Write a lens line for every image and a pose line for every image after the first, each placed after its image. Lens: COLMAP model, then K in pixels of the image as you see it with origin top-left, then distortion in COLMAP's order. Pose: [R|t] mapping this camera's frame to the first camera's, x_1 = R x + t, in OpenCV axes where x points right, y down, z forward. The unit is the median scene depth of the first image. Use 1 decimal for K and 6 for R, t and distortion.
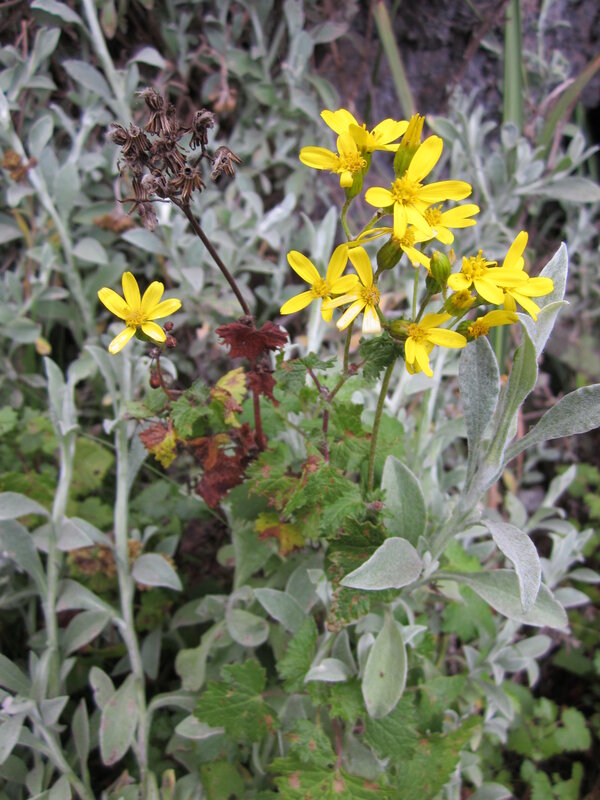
lens RADIAL K [[650.1, 0, 303.5], [0, 650.1, 394.8], [0, 0, 1]] dist [-0.055825, 0.050791]
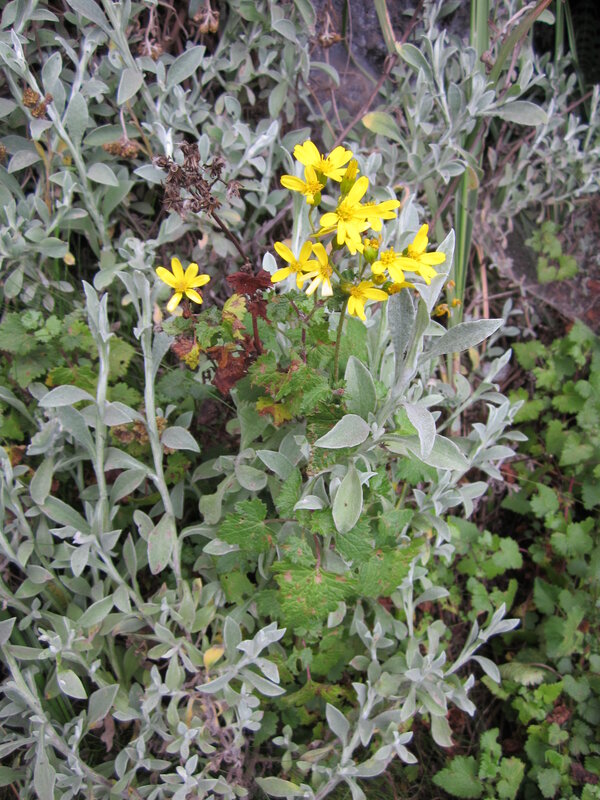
lens RADIAL K [[650.1, 0, 297.6], [0, 650.1, 401.7], [0, 0, 1]] dist [-0.055825, 0.050791]
pose [[0.999746, -0.022039, 0.004674, 0.006840], [0.020544, 0.976980, 0.212341, -0.075879], [-0.009246, -0.212191, 0.977184, -0.271401]]
